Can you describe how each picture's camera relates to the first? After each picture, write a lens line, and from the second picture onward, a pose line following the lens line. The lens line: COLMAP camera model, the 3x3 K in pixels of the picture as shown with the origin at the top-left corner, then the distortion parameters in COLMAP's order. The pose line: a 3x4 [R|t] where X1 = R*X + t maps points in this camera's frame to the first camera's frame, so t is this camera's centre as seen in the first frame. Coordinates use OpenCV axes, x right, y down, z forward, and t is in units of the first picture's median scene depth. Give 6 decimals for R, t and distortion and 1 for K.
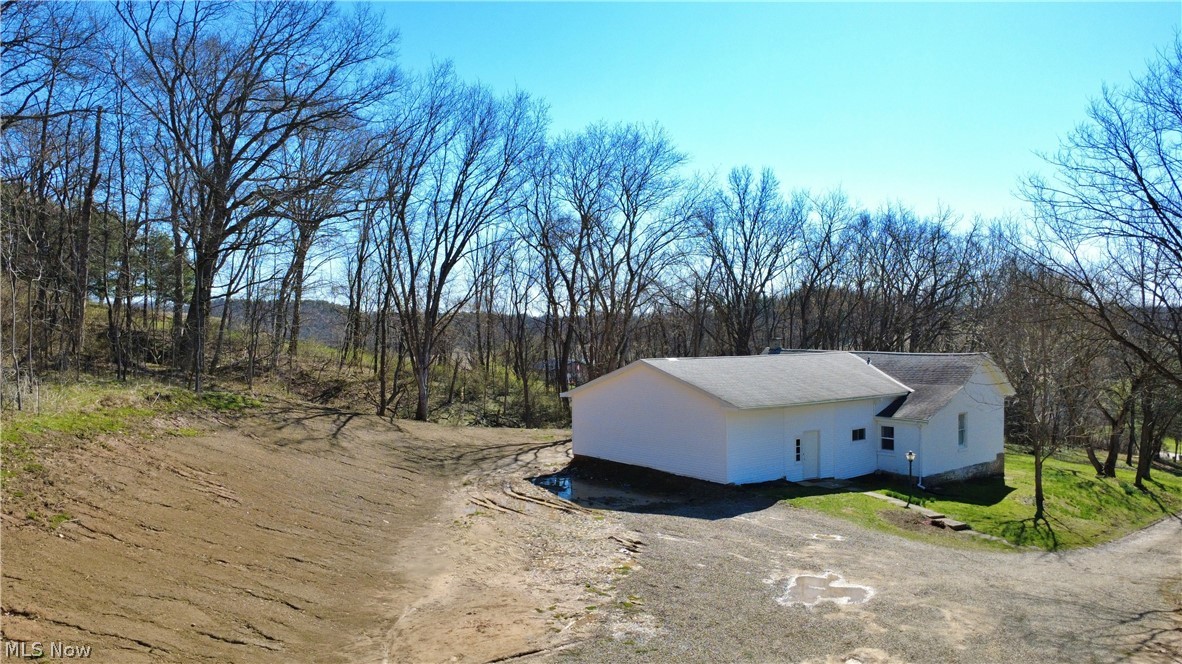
lens RADIAL K [[874.4, 0, 591.0], [0, 874.4, 332.0], [0, 0, 1]] dist [-0.000055, -0.000956]
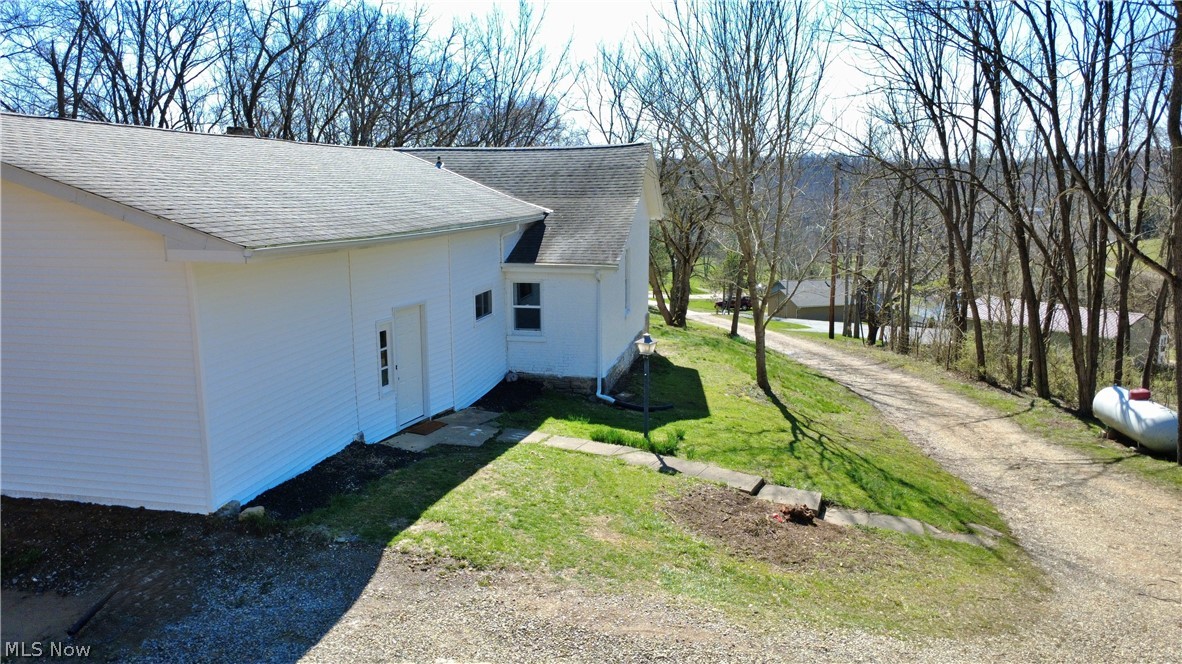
lens RADIAL K [[874.4, 0, 591.0], [0, 874.4, 332.0], [0, 0, 1]] dist [-0.000055, -0.000956]
pose [[0.795303, -0.103607, 0.597292, 0.074948], [0.008919, 0.987180, 0.159362, 0.058682], [-0.606146, -0.121413, 0.786032, 0.600686]]
